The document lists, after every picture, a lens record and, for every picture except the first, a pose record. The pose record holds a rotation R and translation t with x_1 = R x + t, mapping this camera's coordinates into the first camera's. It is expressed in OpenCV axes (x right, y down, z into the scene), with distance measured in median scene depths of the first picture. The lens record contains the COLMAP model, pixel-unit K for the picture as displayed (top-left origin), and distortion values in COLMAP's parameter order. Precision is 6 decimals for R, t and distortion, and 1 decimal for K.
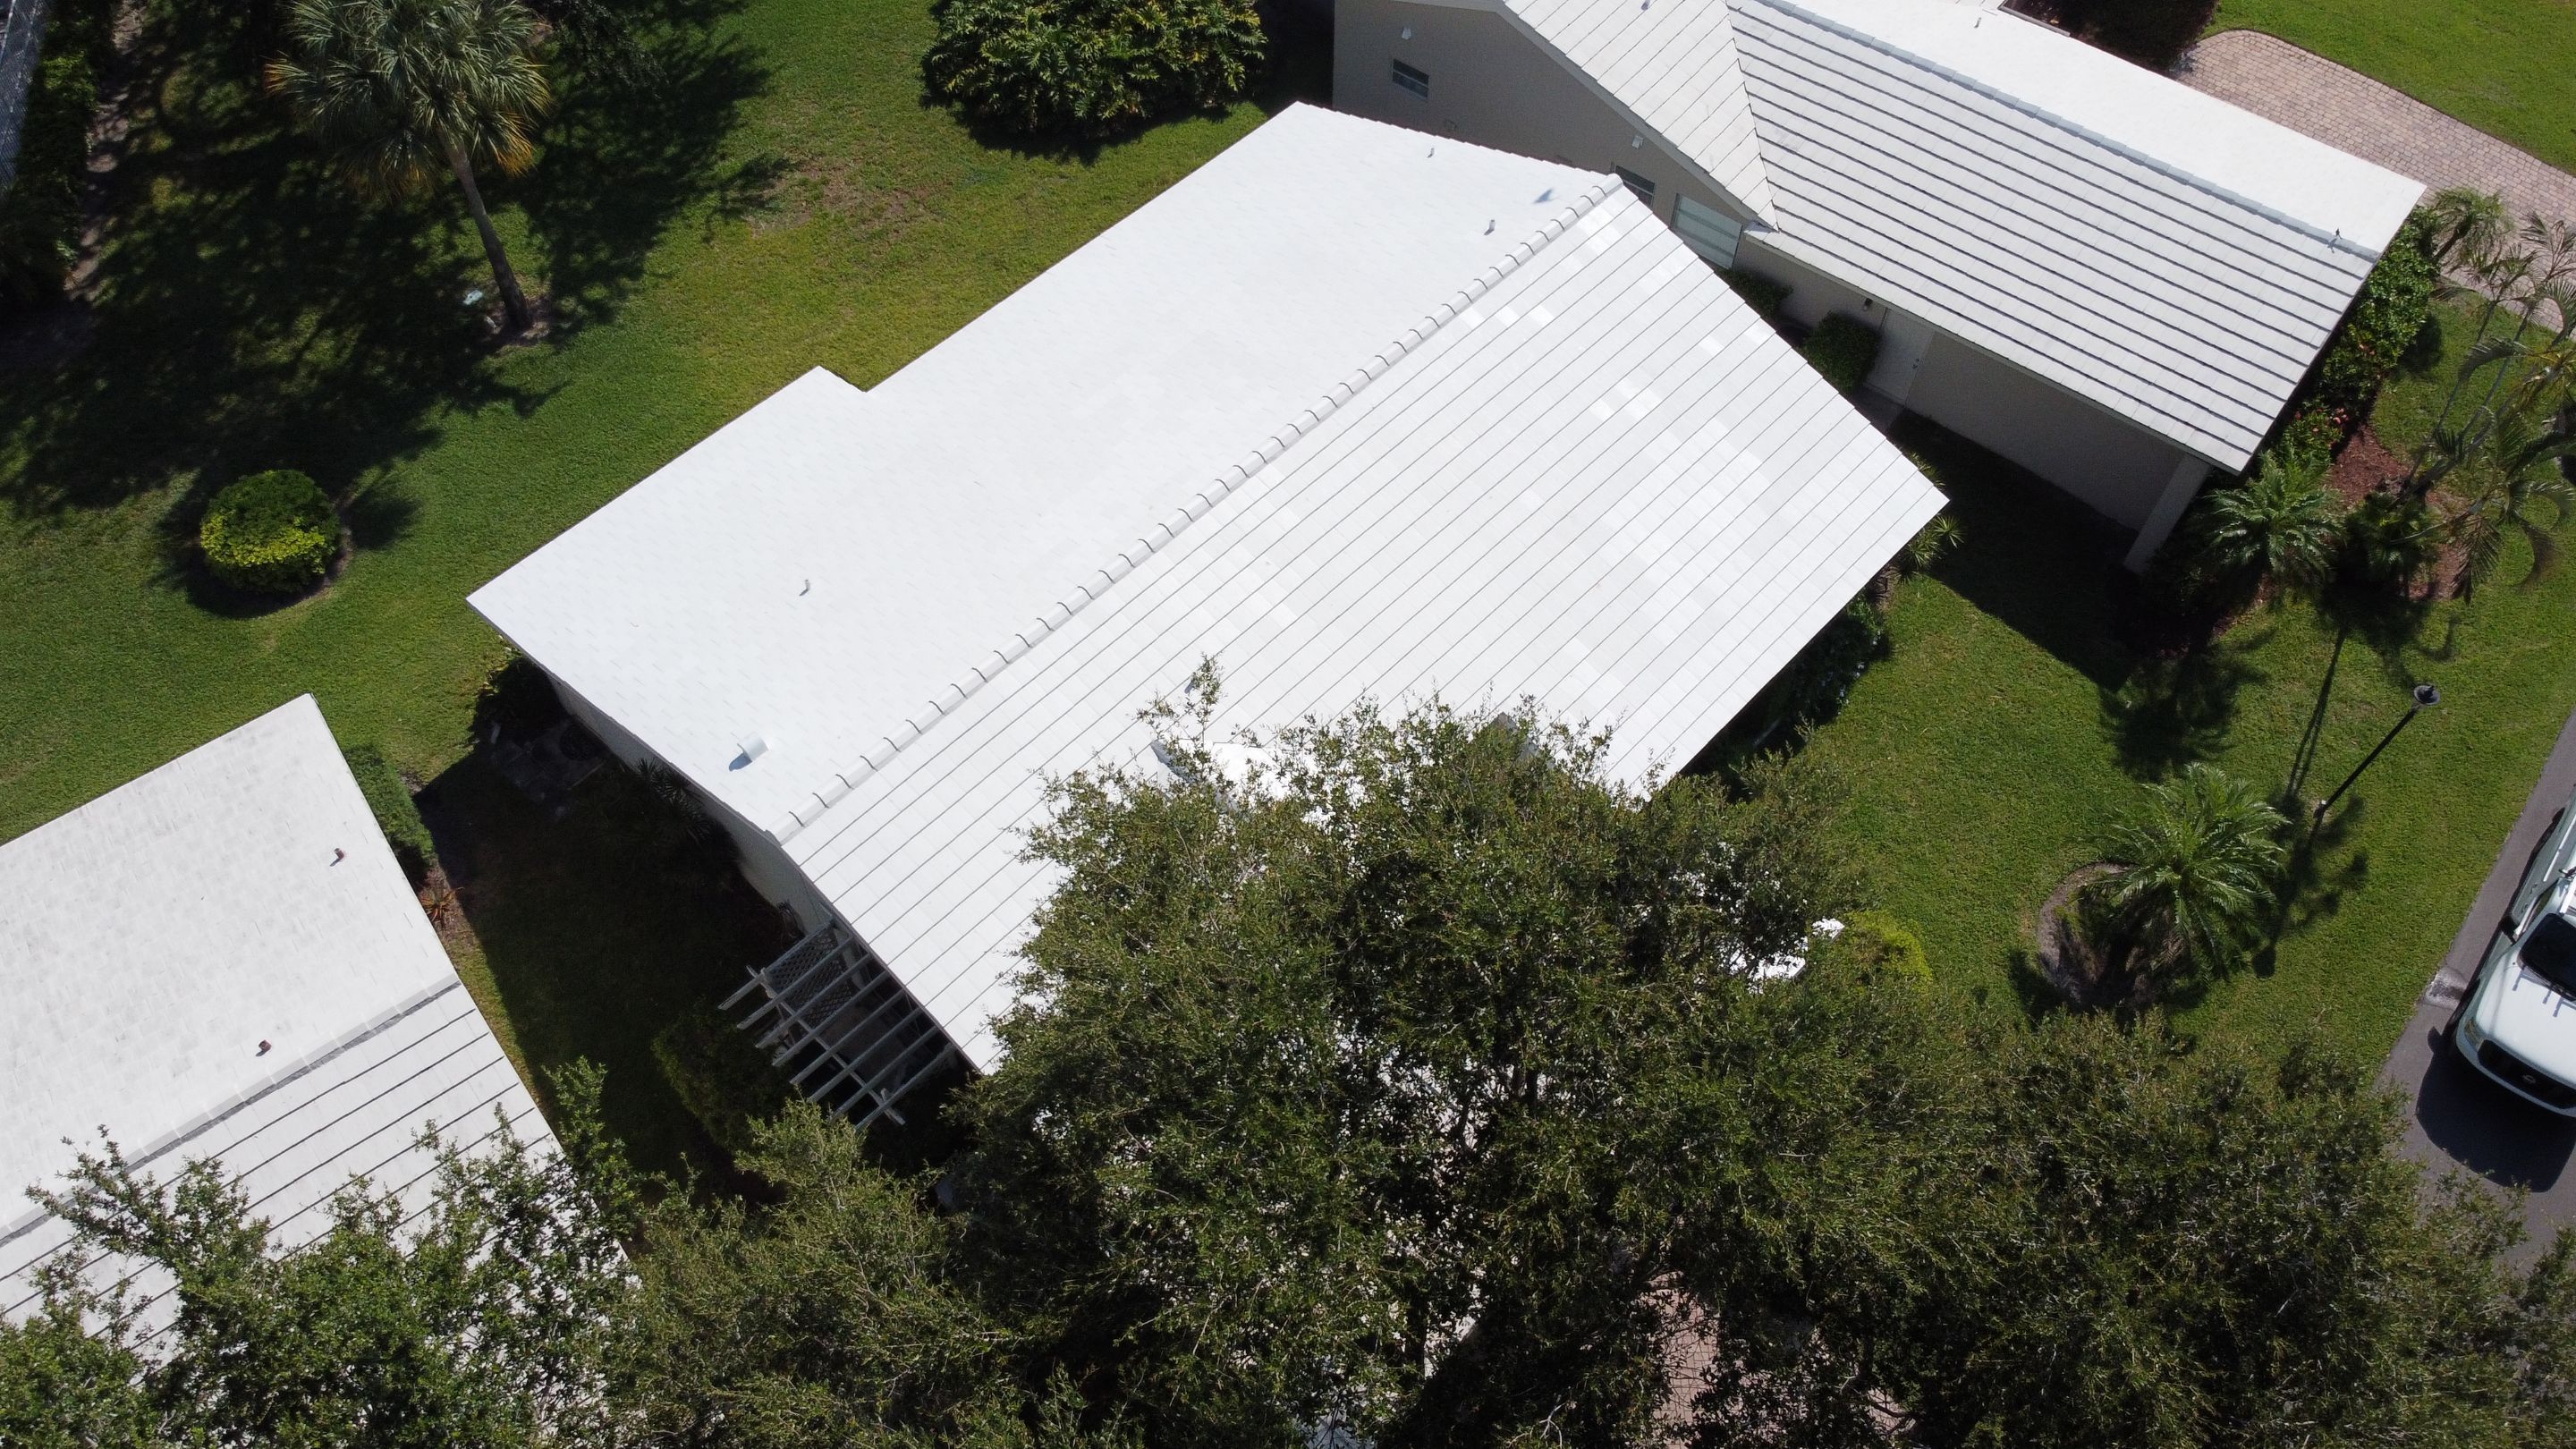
lens RADIAL K [[1946.2, 0, 1279.4], [0, 1946.2, 714.2], [0, 0, 1]] dist [0.007897, -0.007187]
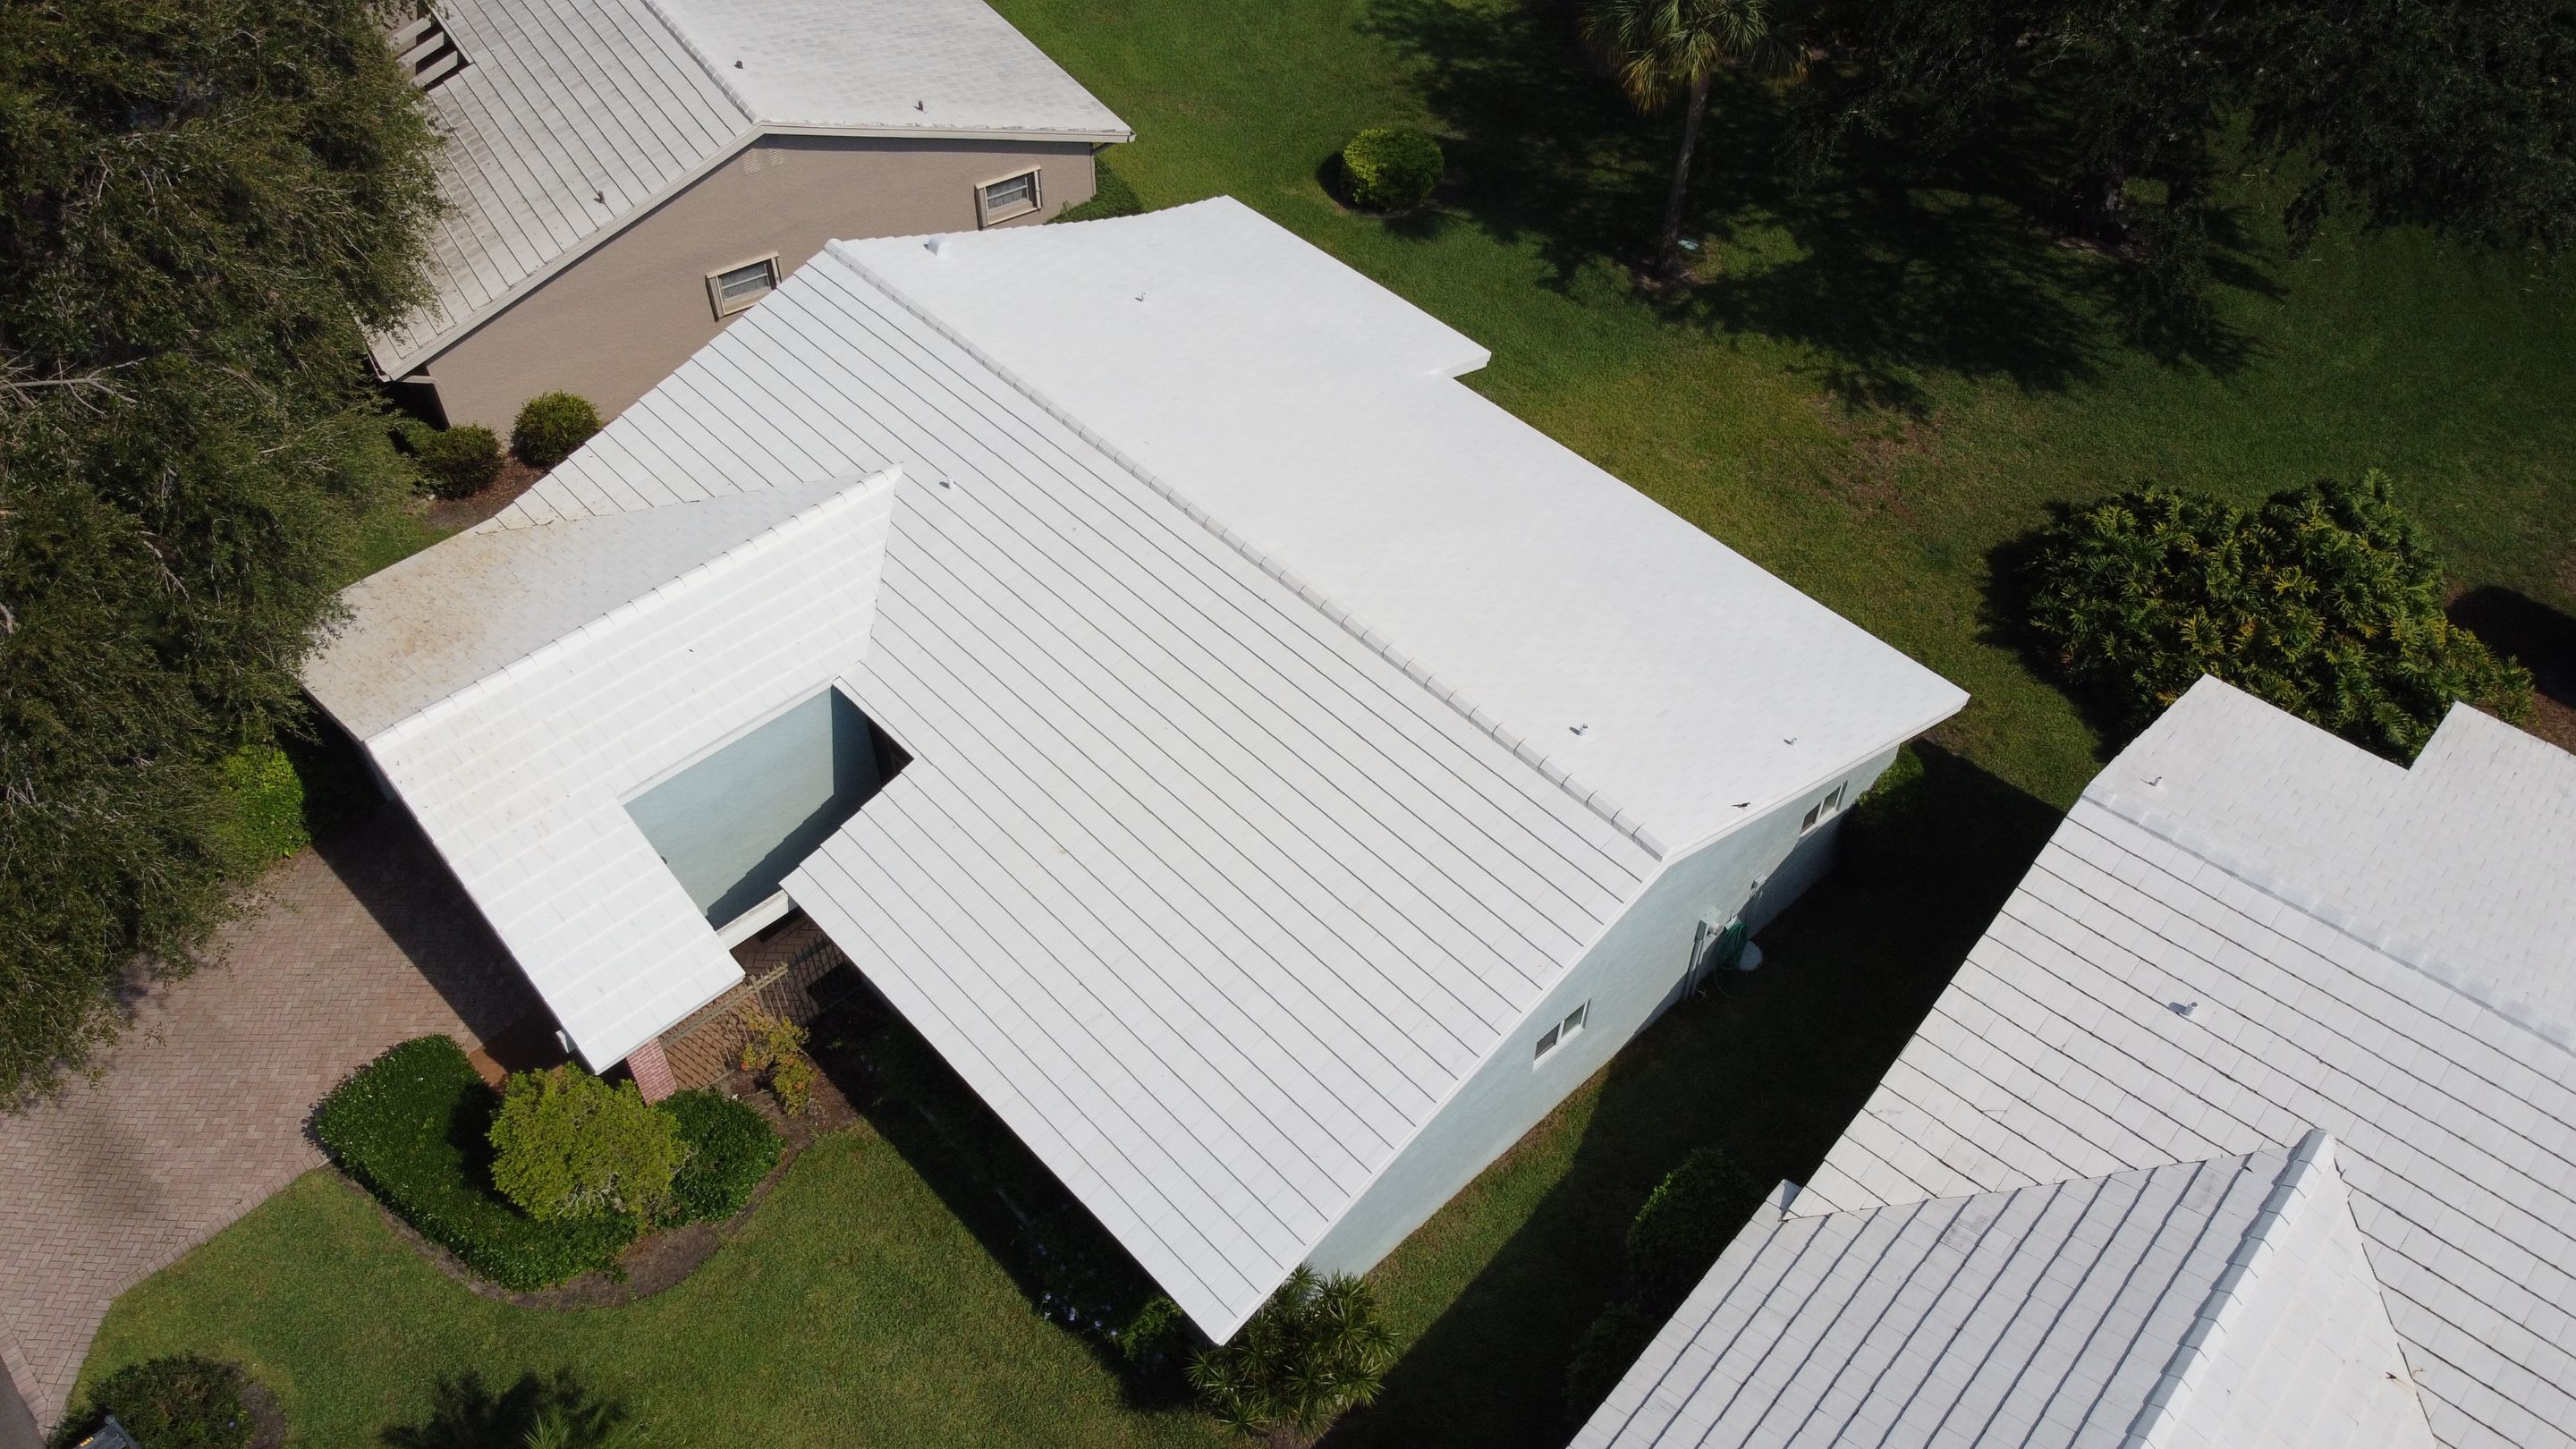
lens RADIAL K [[1919.4, 0, 1268.0], [0, 1919.4, 726.7], [0, 0, 1]] dist [-0.004723, -0.005258]
pose [[-0.068664, 0.722747, -0.687693, 0.571890], [-0.819906, 0.351831, 0.451630, -0.442209], [0.568366, 0.594854, 0.568427, 0.451029]]
